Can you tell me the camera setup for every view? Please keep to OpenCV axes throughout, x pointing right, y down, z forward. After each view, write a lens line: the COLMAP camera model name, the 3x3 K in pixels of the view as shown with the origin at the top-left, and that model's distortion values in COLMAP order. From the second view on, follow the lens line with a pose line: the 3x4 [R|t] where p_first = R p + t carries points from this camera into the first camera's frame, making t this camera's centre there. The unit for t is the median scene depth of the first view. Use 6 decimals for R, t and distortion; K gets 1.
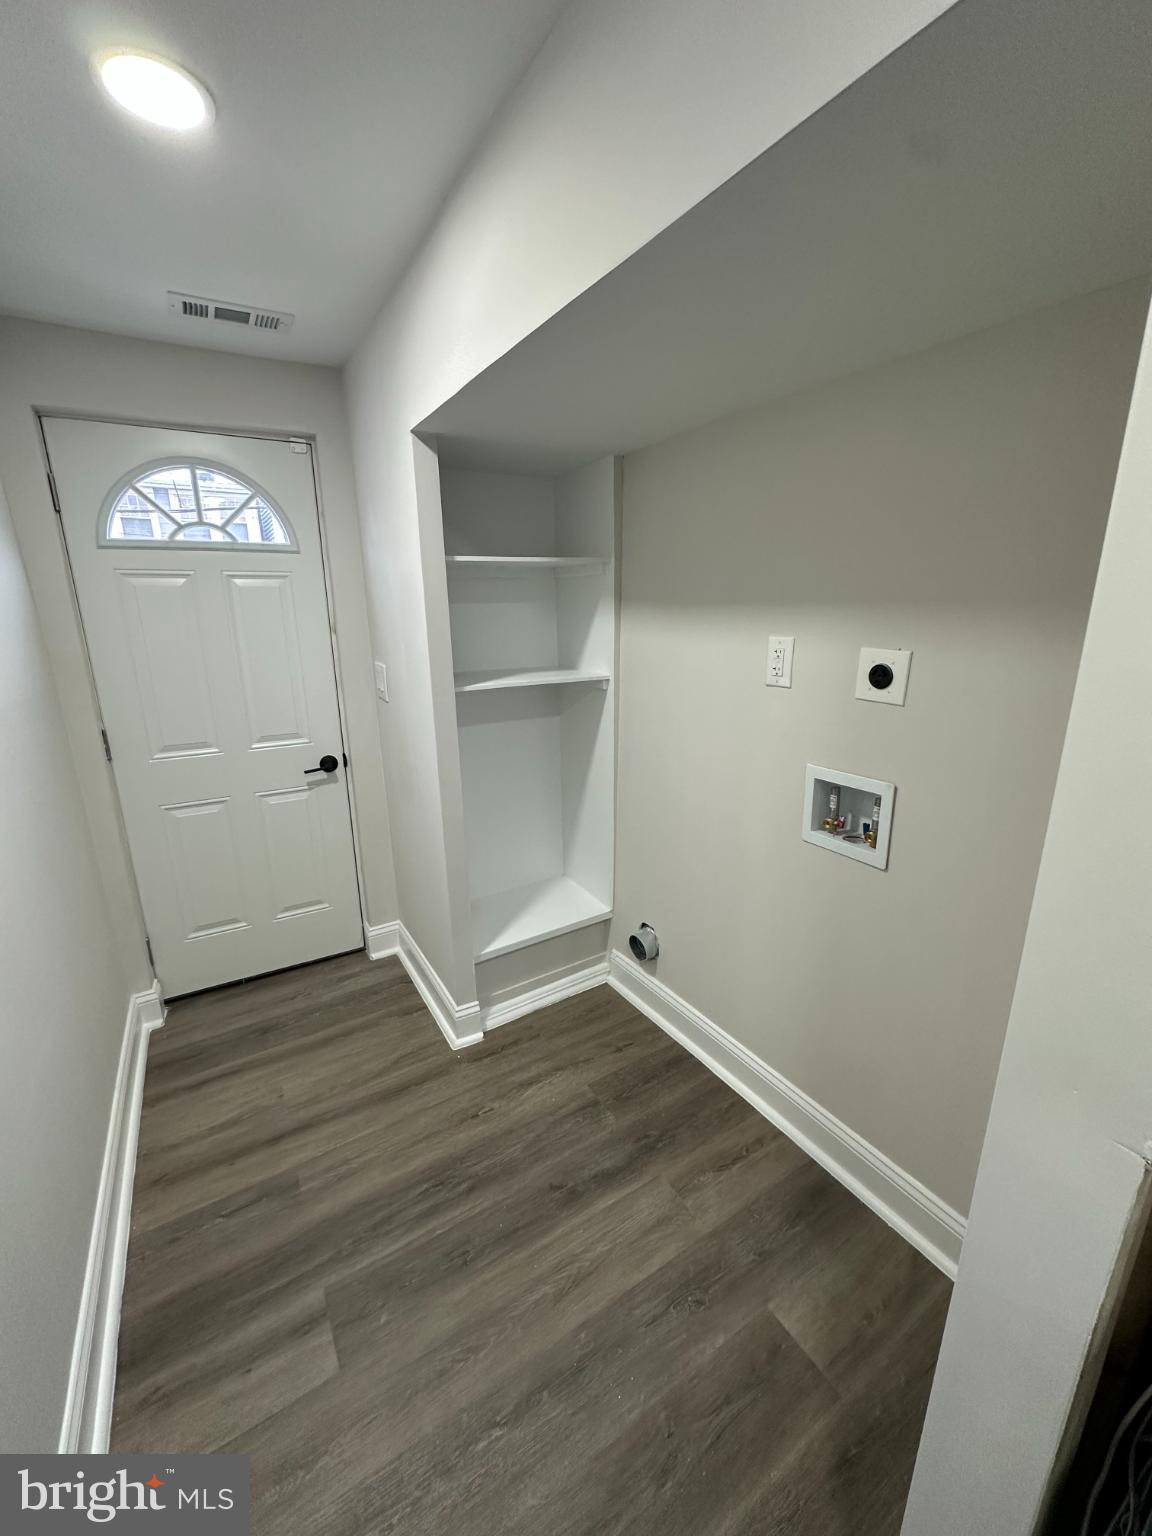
lens RADIAL K [[612.0, 0, 578.9], [0, 612.0, 774.9], [0, 0, 1]] dist [0.003780, 0.000592]
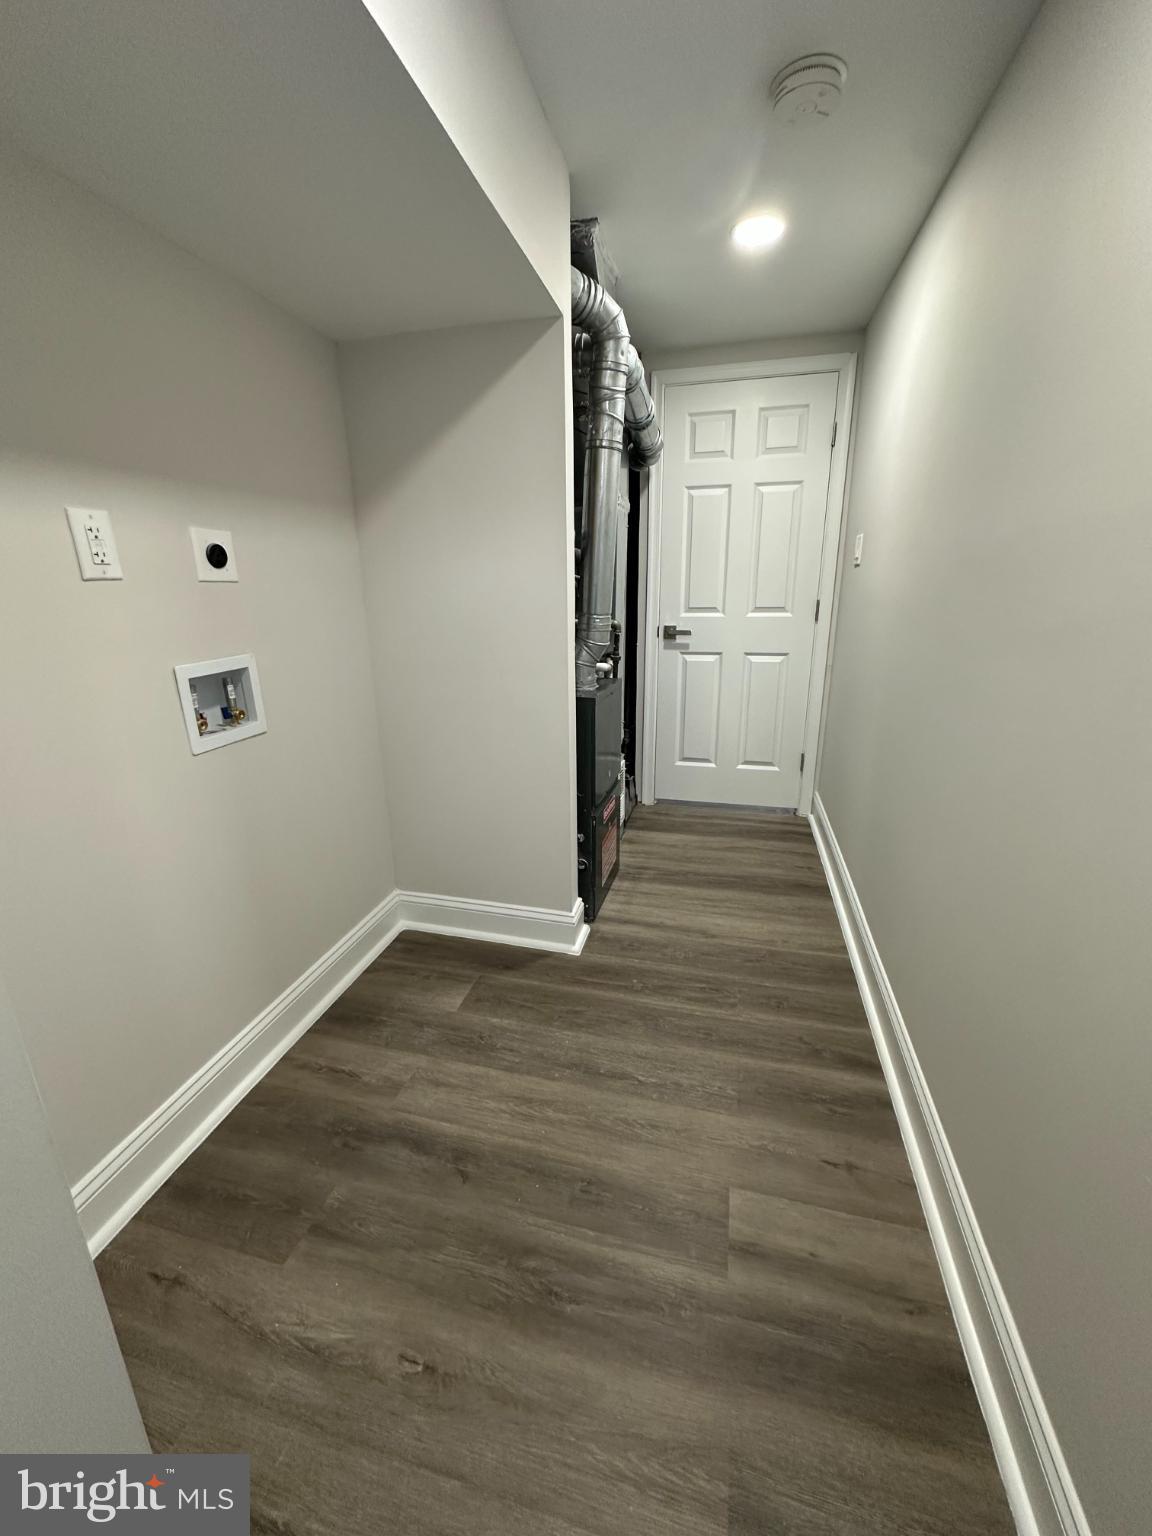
lens RADIAL K [[612.0, 0, 572.5], [0, 612.0, 769.1], [0, 0, 1]] dist [0.003780, 0.000592]
pose [[-0.687544, -0.186851, 0.701691, -0.692181], [0.225158, 0.863841, 0.450647, -0.166770], [-0.690353, 0.467831, -0.551858, 1.221029]]
